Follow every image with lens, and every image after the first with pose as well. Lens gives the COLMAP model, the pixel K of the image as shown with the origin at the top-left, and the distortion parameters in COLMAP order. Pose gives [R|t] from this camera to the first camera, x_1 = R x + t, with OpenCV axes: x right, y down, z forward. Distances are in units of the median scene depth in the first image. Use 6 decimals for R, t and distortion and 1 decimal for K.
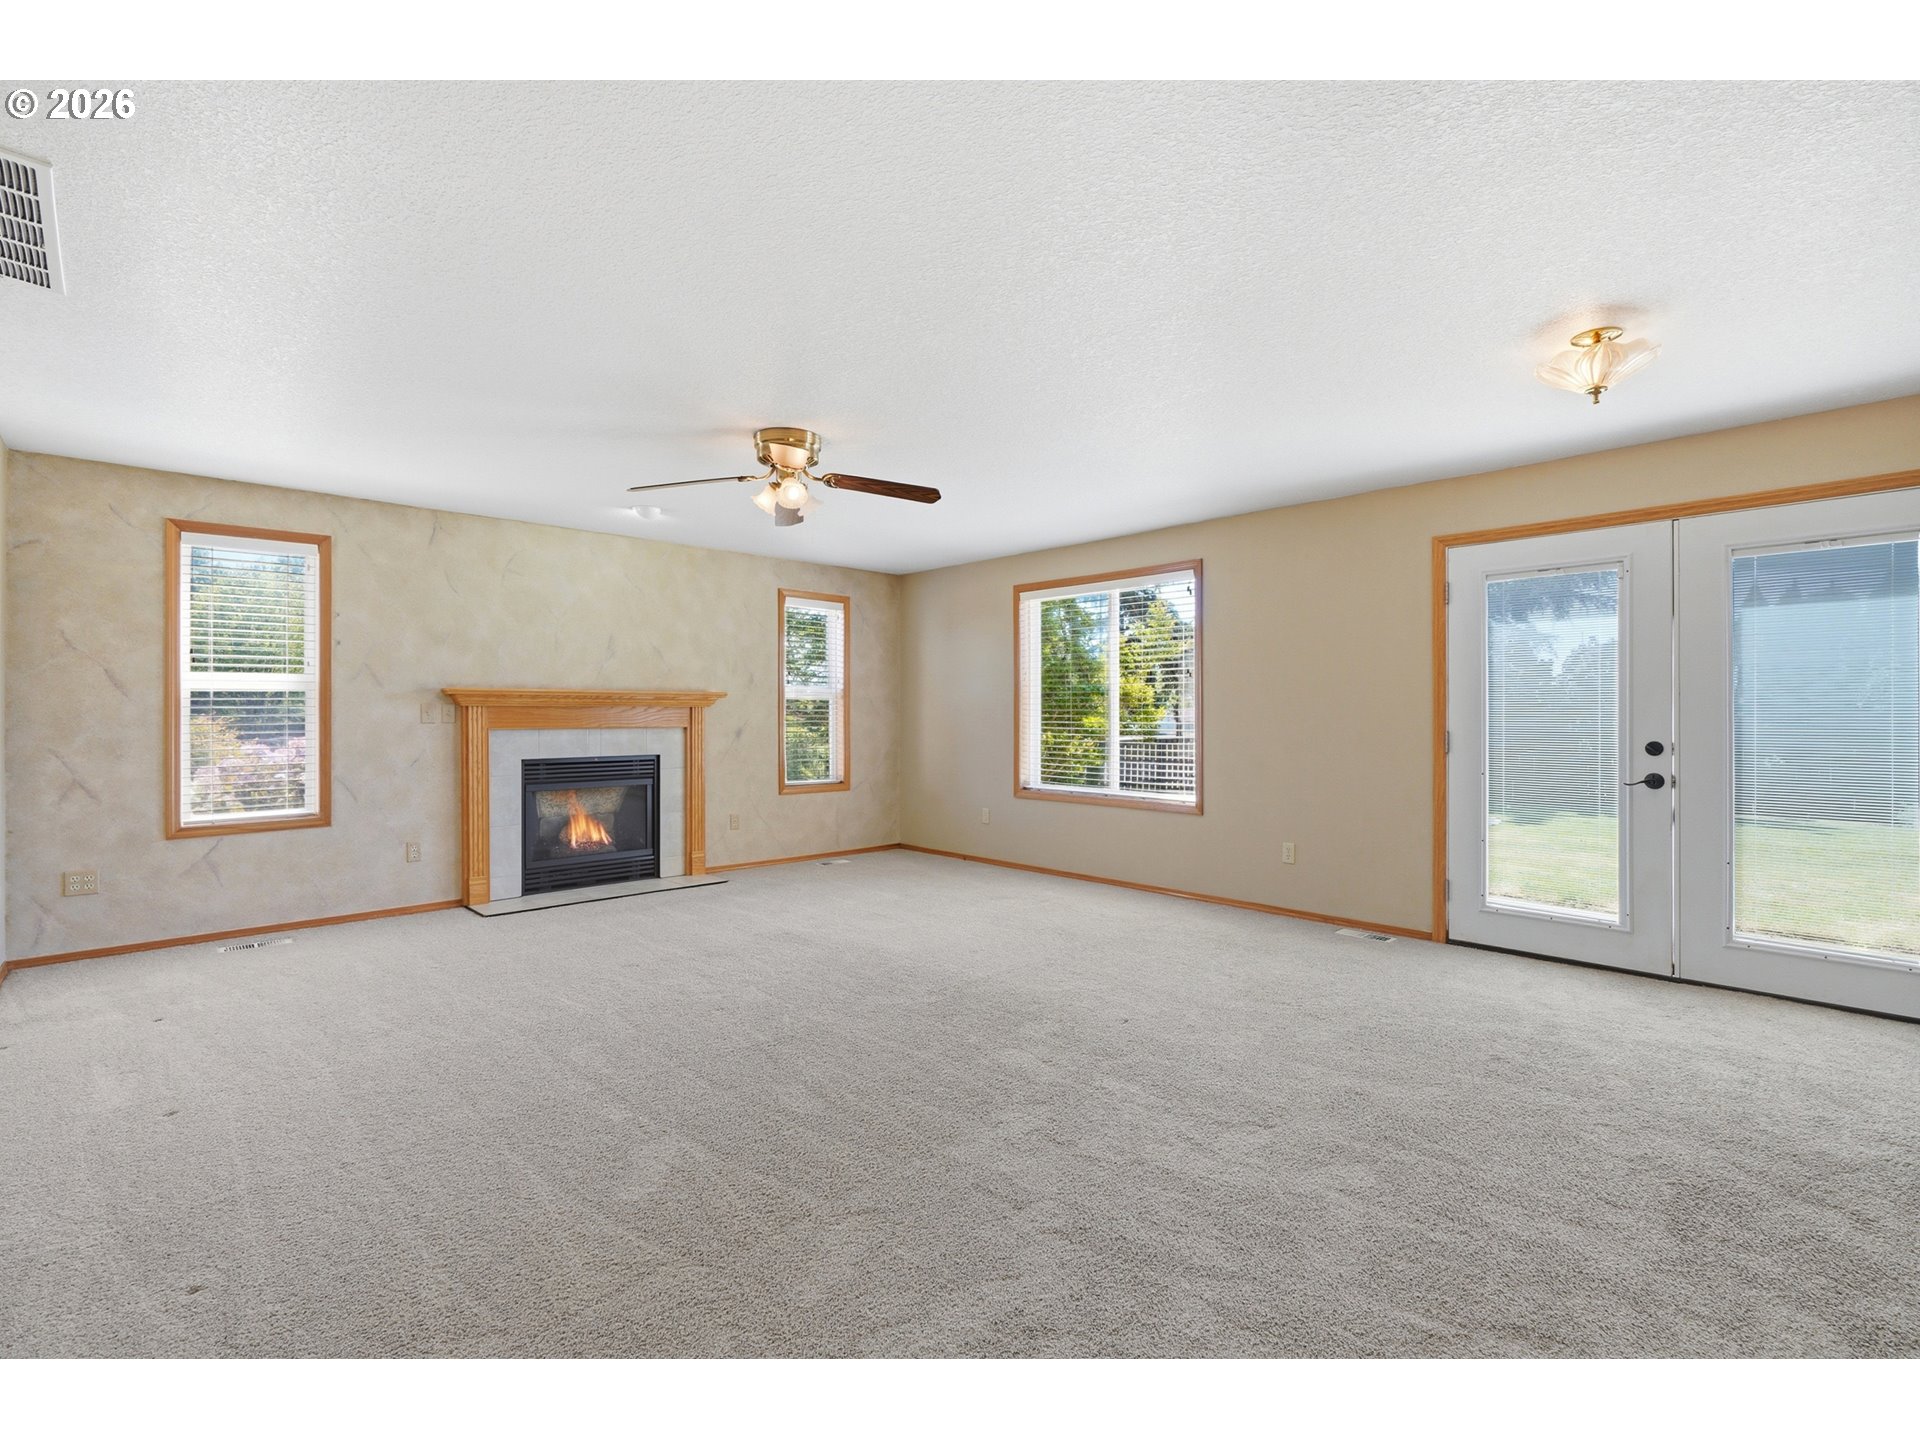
lens RADIAL K [[891.2, 0, 968.2], [0, 891.2, 718.2], [0, 0, 1]] dist [0.002221, 0.001491]
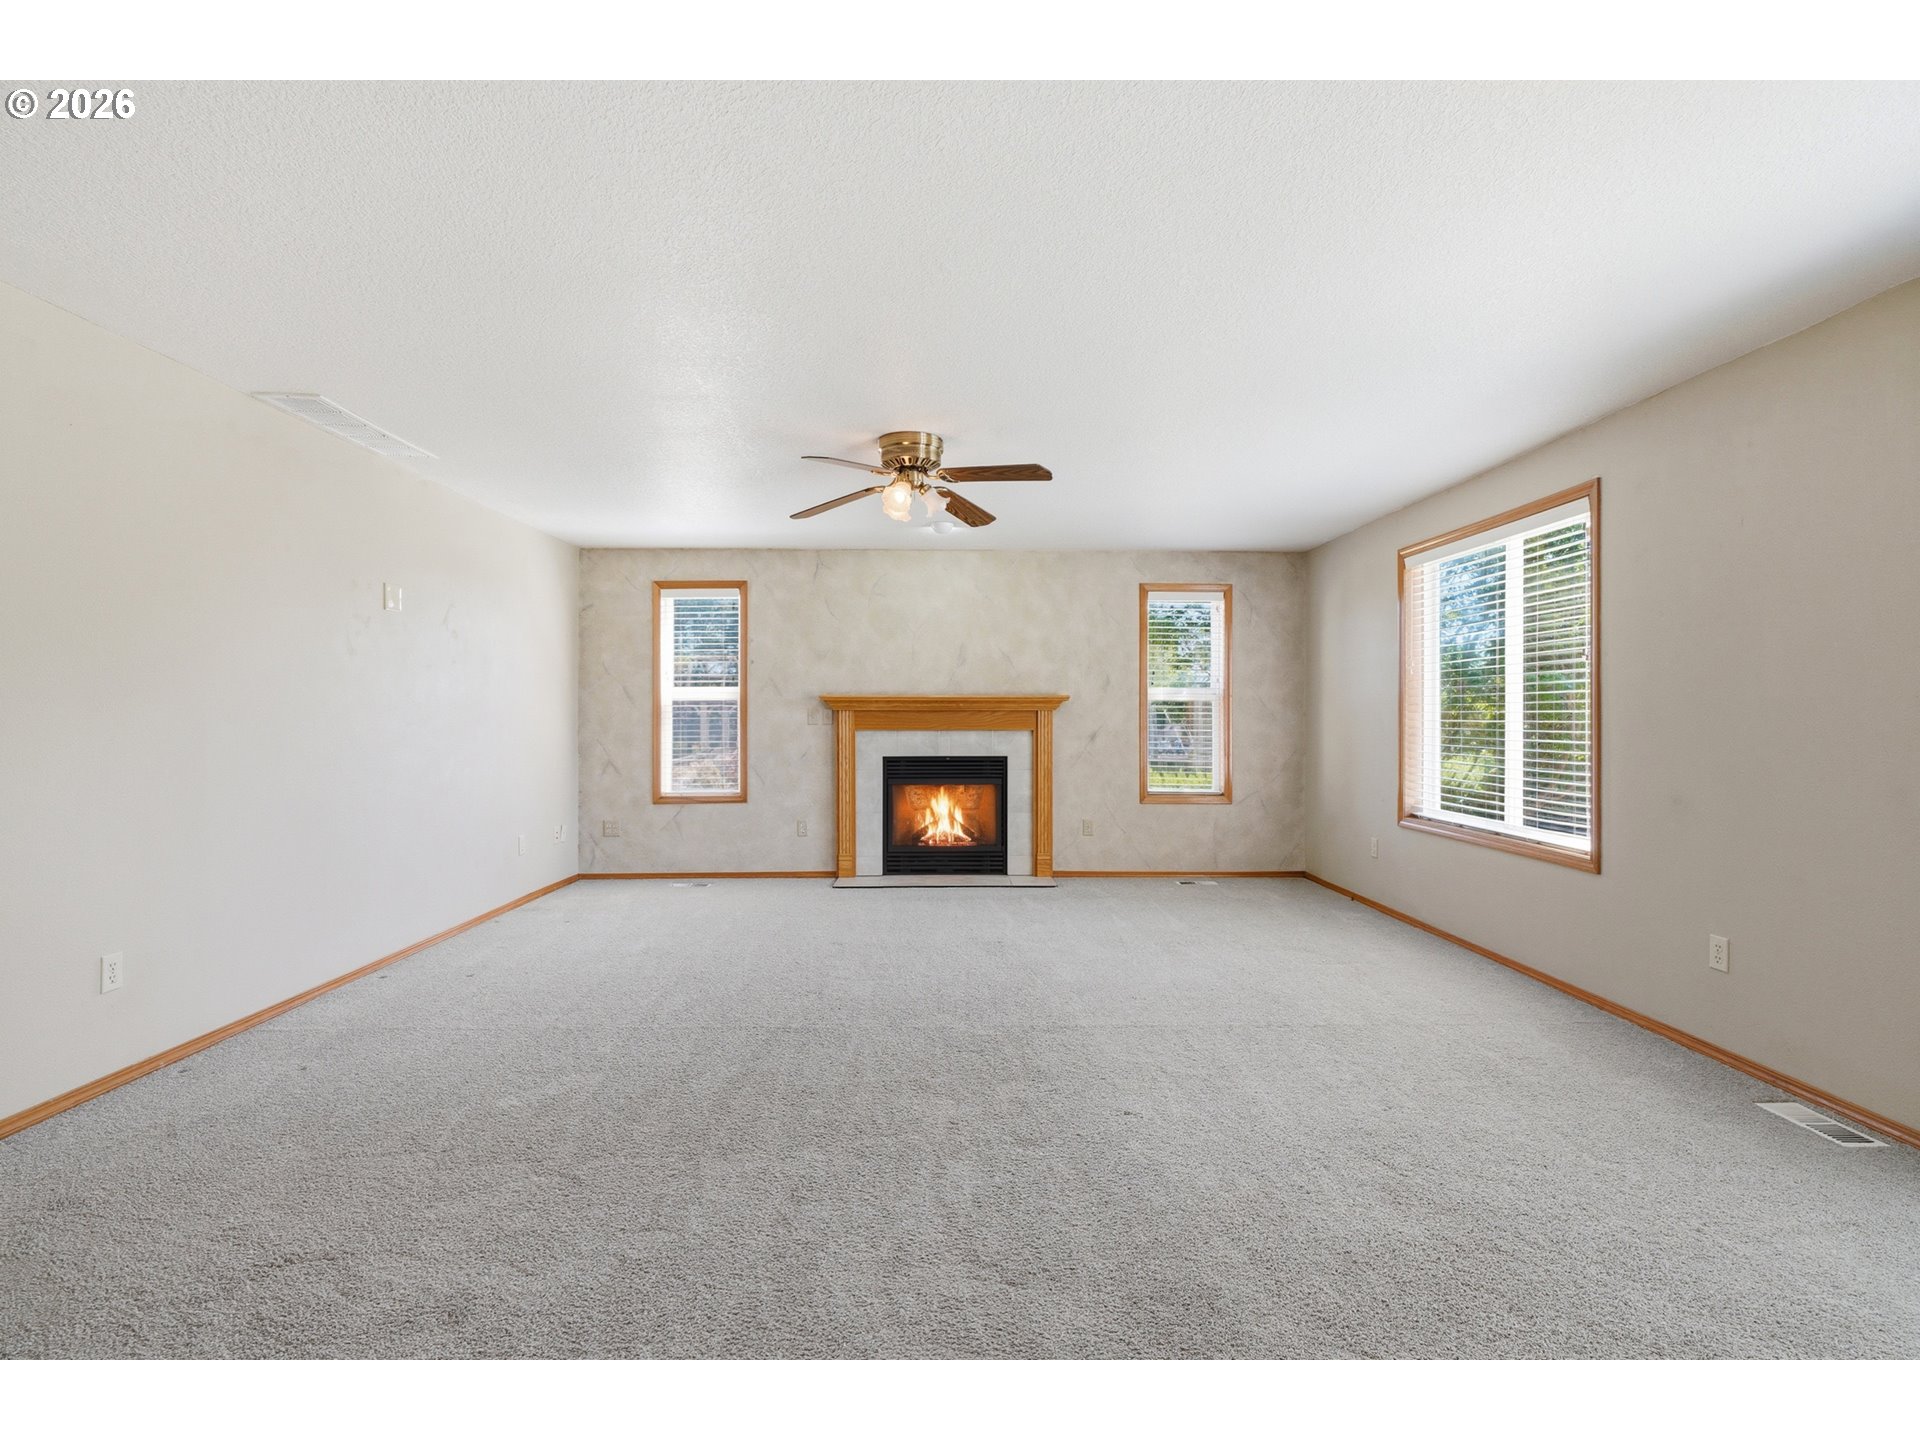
lens RADIAL K [[923.6, 0, 951.5], [0, 923.6, 724.9], [0, 0, 1]] dist [0.001071, 0.000078]
pose [[0.733567, 0.007692, -0.679574, 0.373607], [-0.004281, 0.999968, 0.006698, -0.002969], [0.679604, -0.002005, 0.733576, 0.185935]]
